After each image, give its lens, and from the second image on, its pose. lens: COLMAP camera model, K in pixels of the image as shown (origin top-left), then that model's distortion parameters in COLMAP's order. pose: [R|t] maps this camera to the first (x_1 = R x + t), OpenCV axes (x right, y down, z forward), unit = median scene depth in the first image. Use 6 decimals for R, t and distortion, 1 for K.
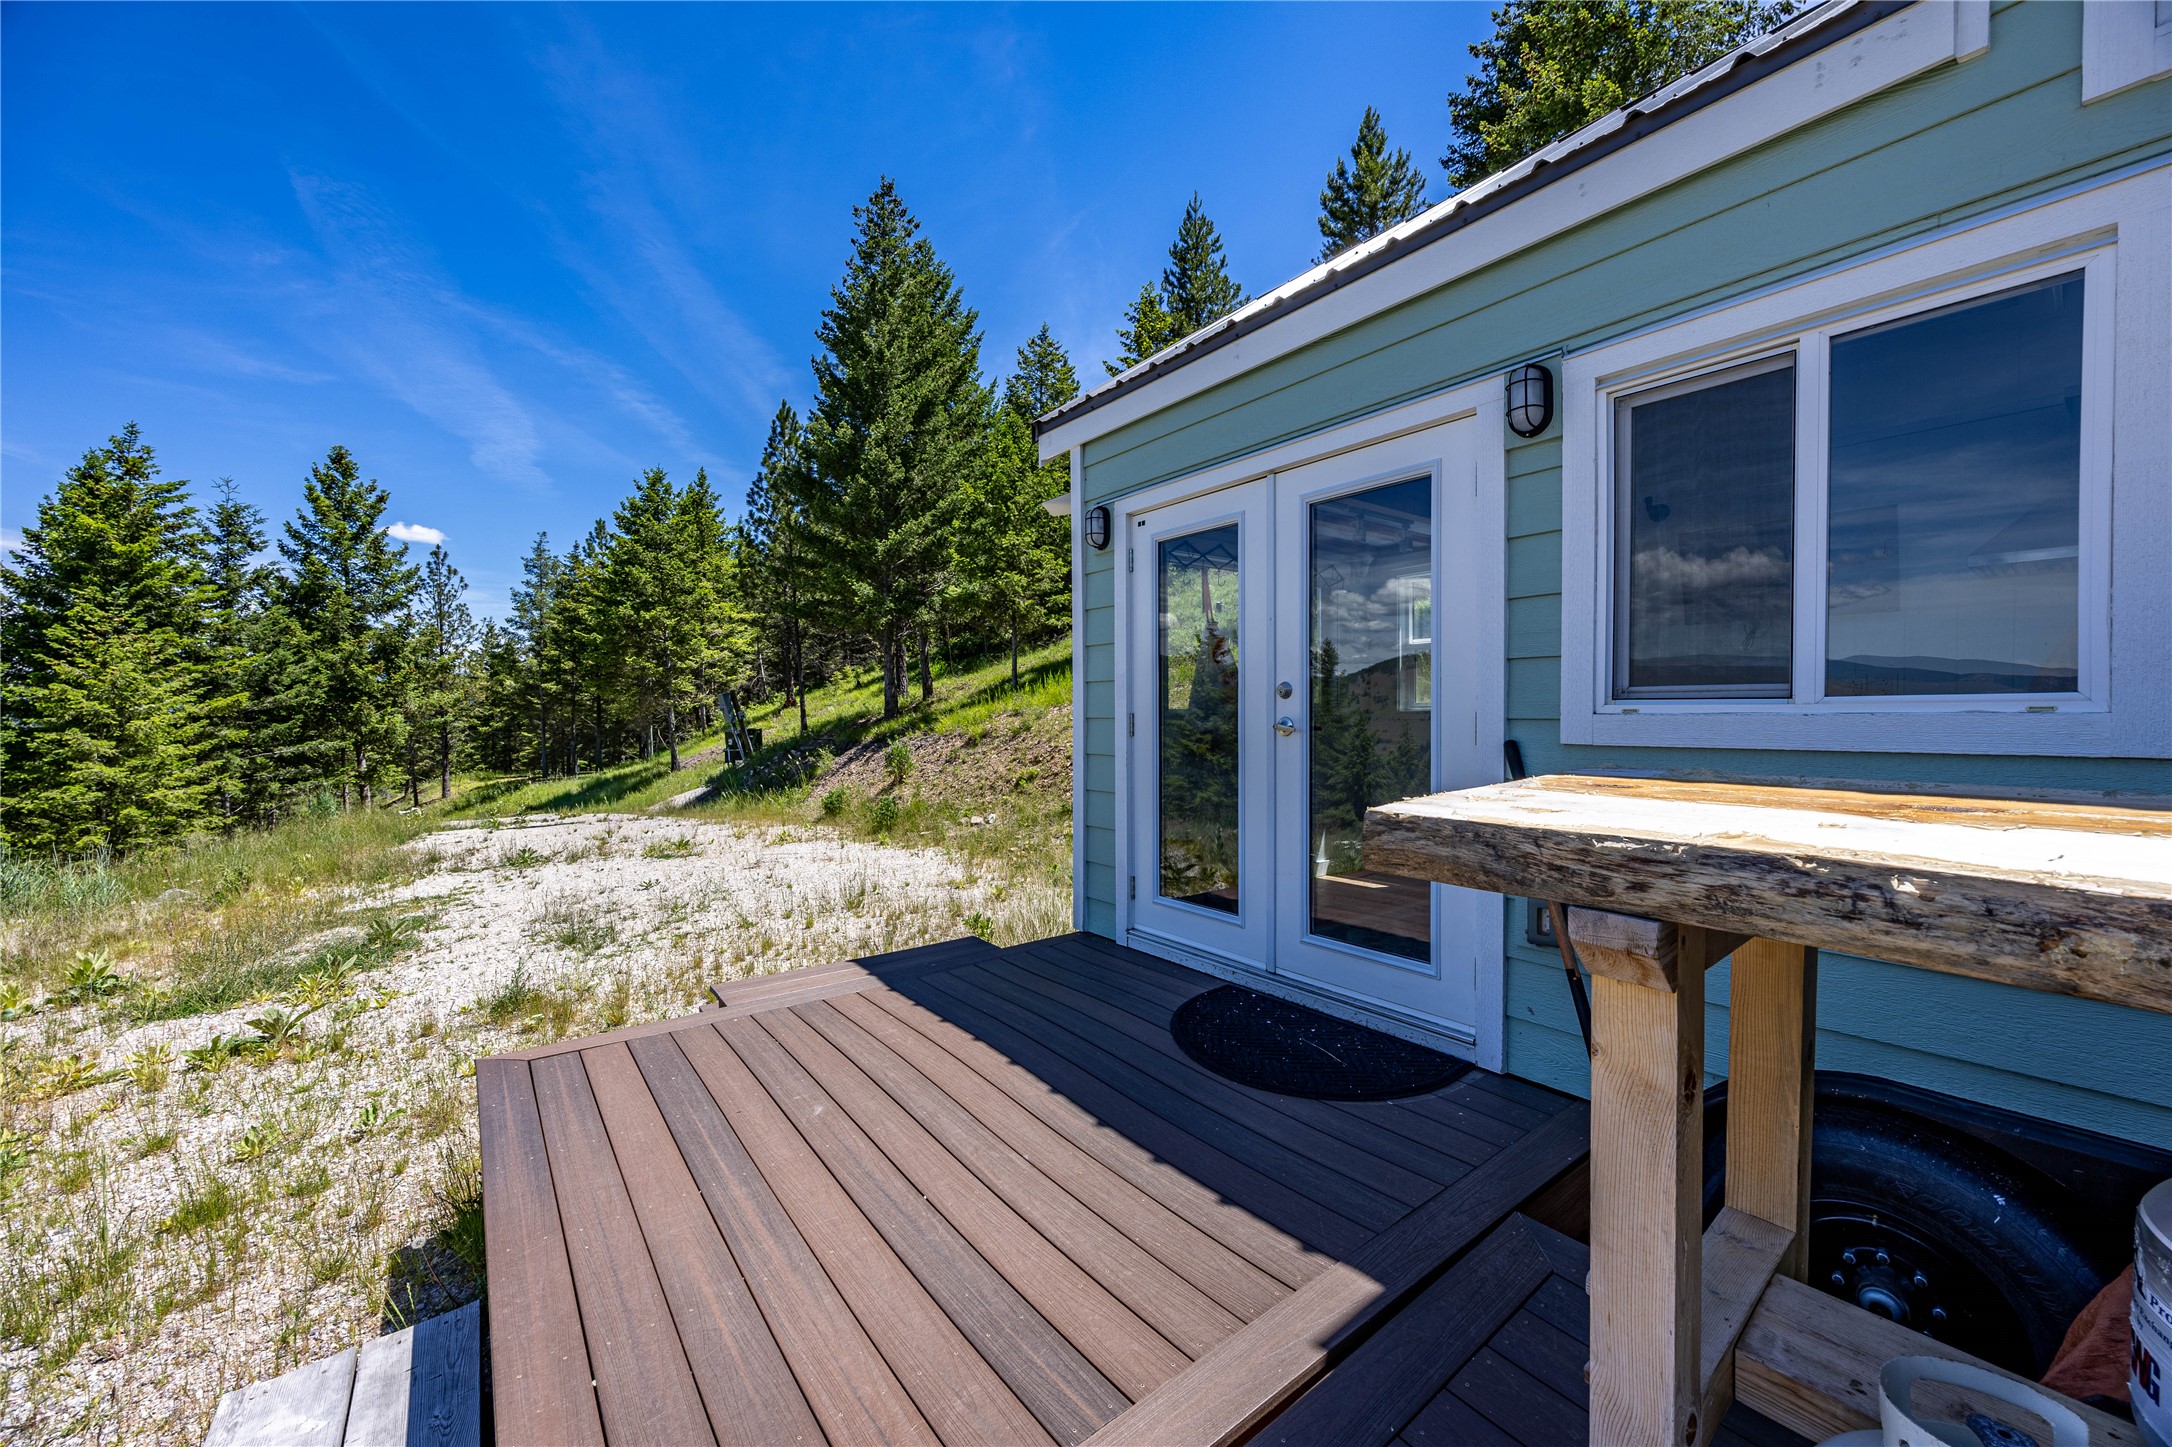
lens RADIAL K [[794.7, 0, 1133.5], [0, 794.7, 724.5], [0, 0, 1]] dist [0.000052, 0.000133]
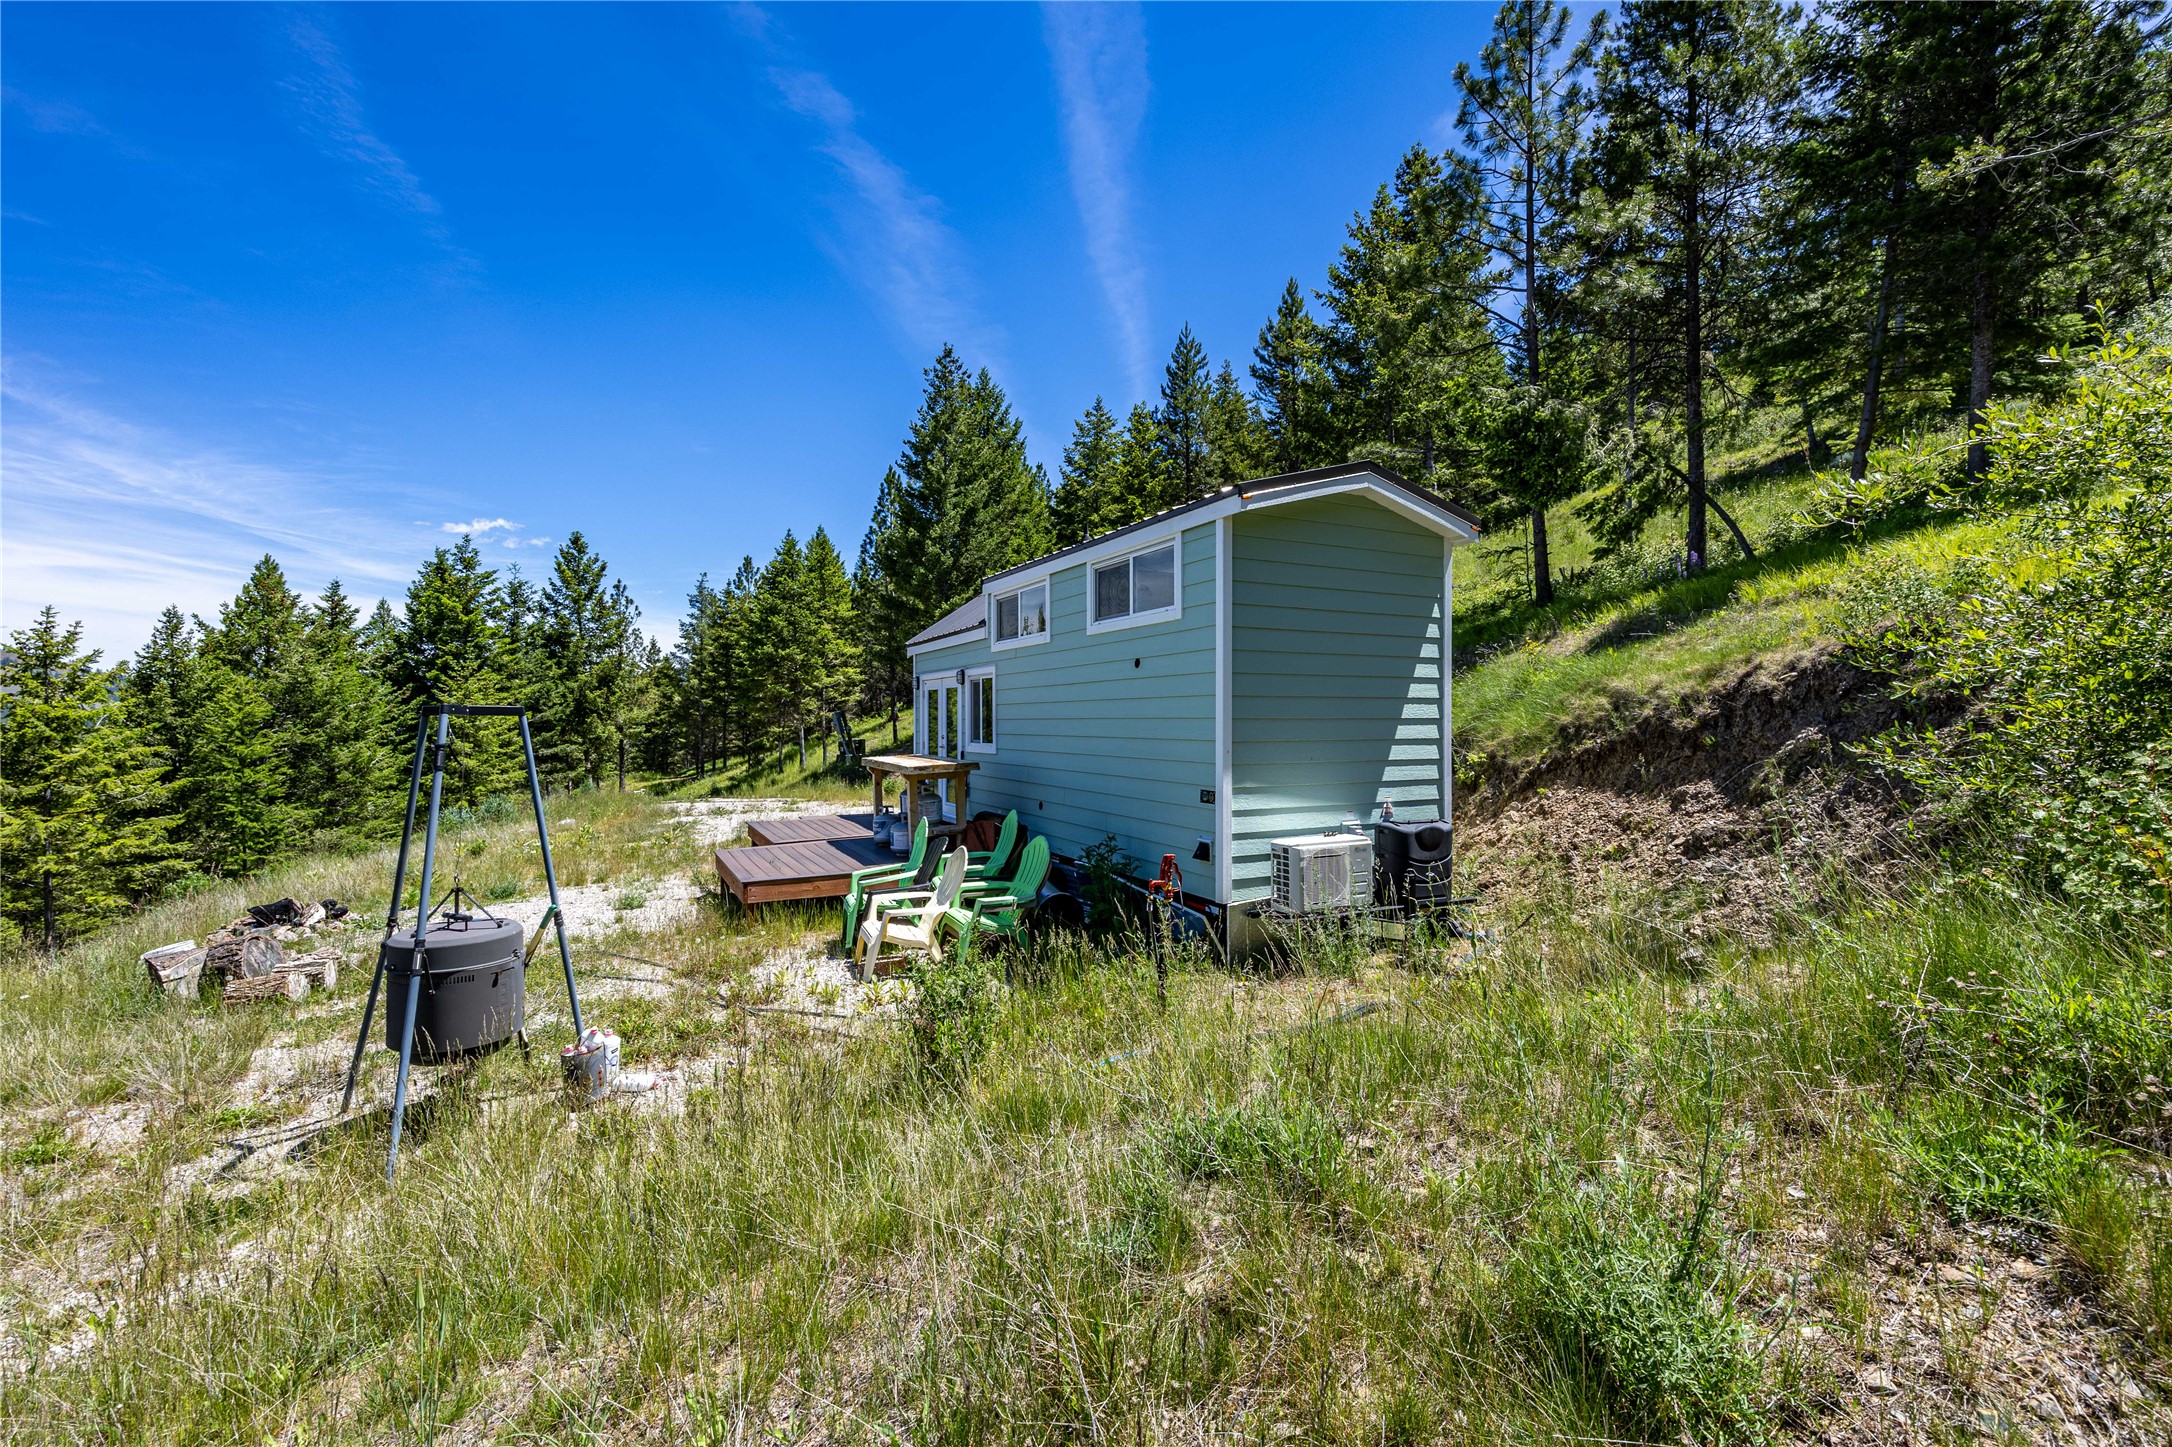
lens RADIAL K [[794.7, 0, 1133.5], [0, 794.7, 724.5], [0, 0, 1]] dist [0.000052, 0.000133]
pose [[0.991250, 0.004927, -0.131905, 0.148253], [-0.006466, 0.999916, -0.011237, -0.005725], [0.131839, 0.011991, 0.991199, -0.246000]]
